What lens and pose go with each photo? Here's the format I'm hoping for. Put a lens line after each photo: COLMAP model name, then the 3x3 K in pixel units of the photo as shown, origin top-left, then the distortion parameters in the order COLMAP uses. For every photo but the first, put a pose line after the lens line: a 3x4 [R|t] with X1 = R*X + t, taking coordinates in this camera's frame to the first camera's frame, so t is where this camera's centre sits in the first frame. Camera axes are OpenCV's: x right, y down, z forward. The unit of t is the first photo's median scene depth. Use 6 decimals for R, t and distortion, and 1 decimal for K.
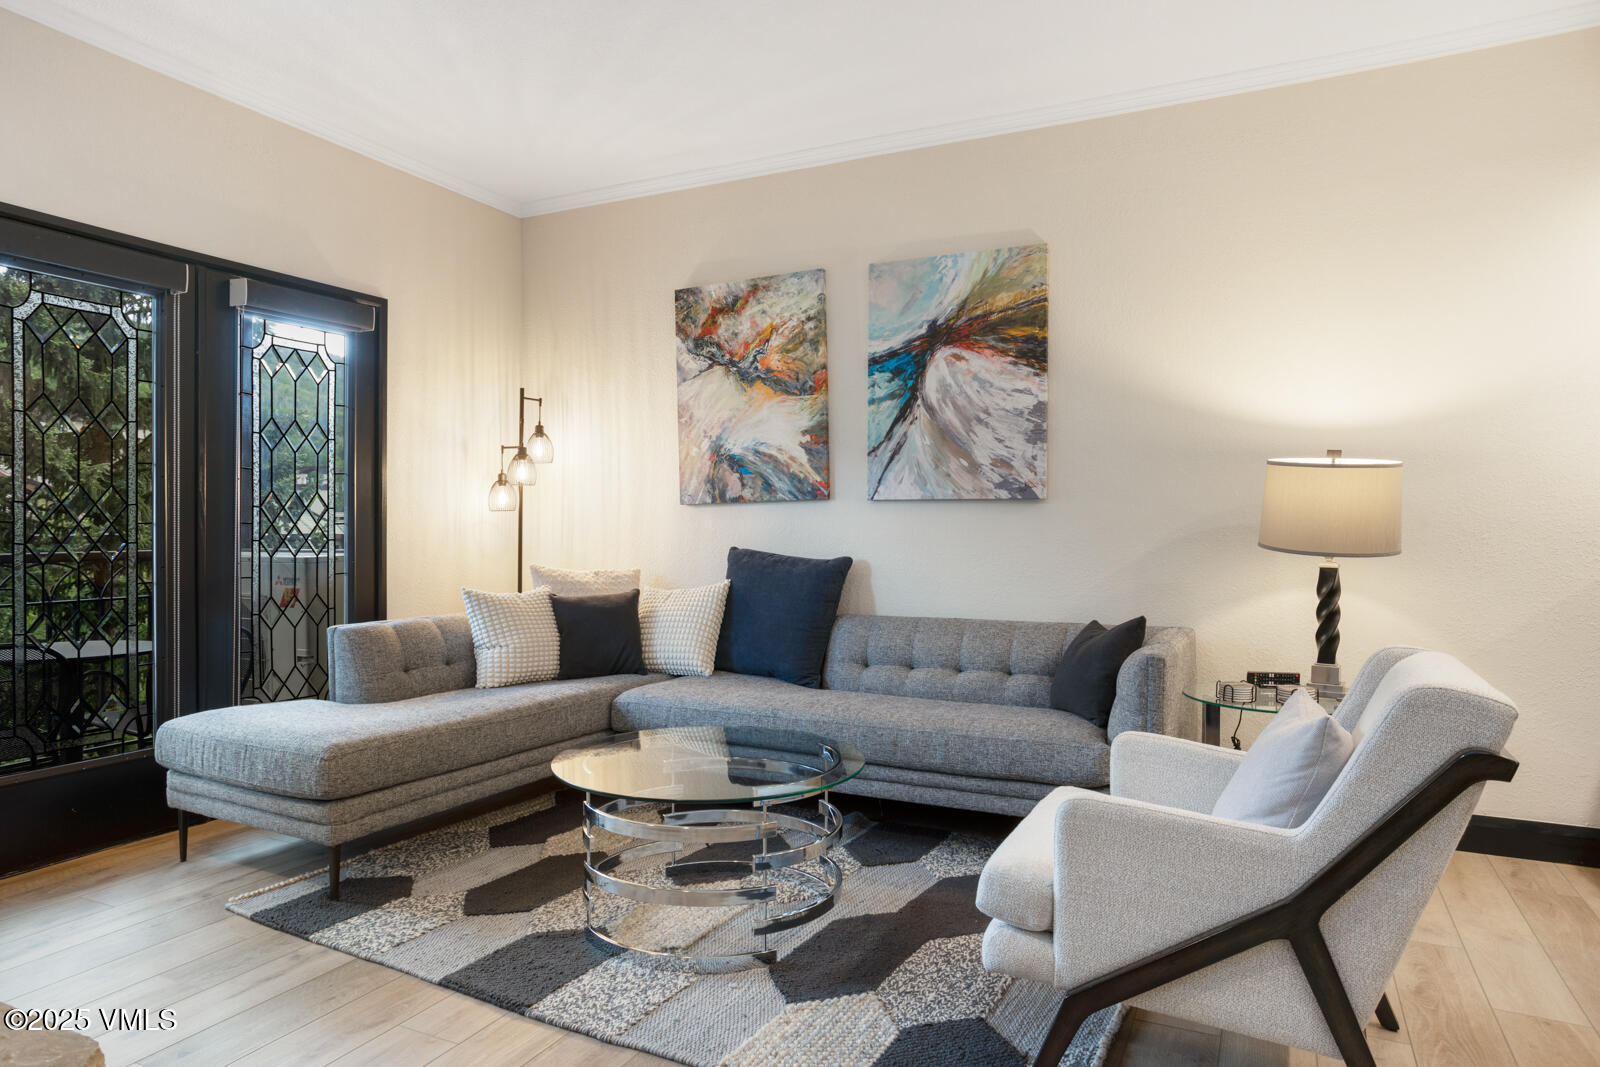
lens RADIAL K [[996.7, 0, 786.3], [0, 996.7, 532.1], [0, 0, 1]] dist [-0.040628, 0.044478]
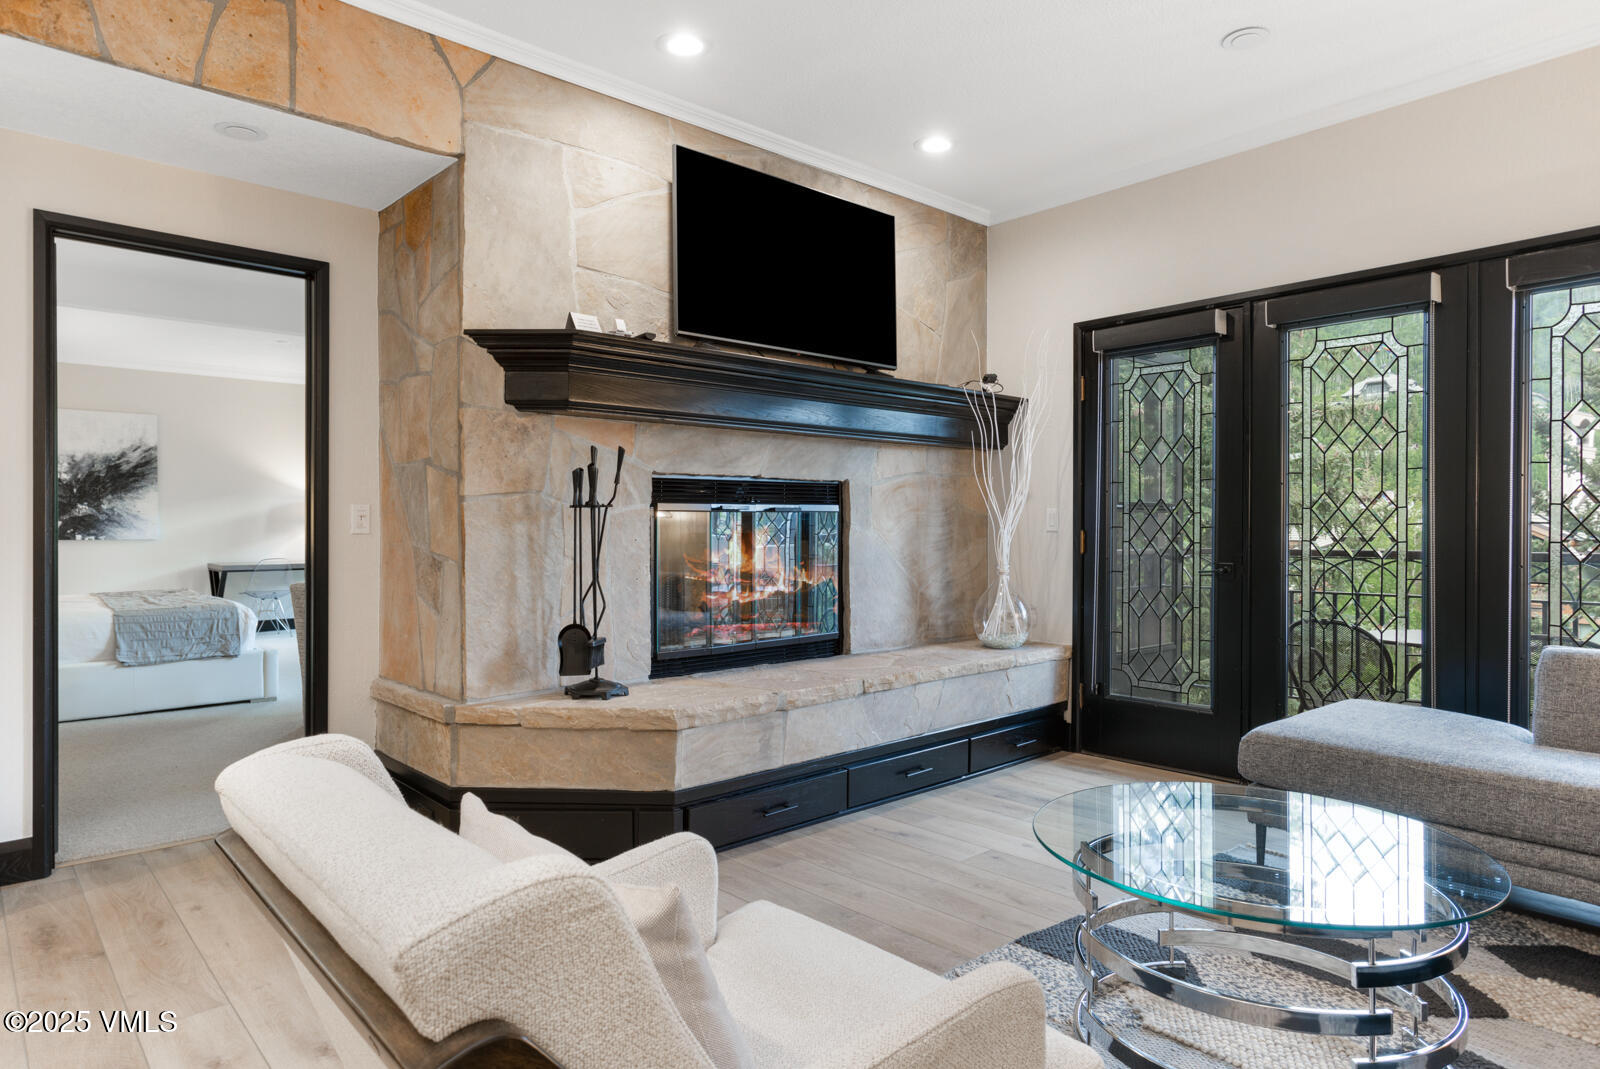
lens RADIAL K [[960.6, 0, 812.4], [0, 960.6, 532.3], [0, 0, 1]] dist [-0.022361, 0.031072]
pose [[-0.357719, 0.003132, -0.933824, 0.470595], [-0.003703, 0.999982, 0.004773, -0.002122], [0.933822, 0.005166, -0.357701, 0.637626]]
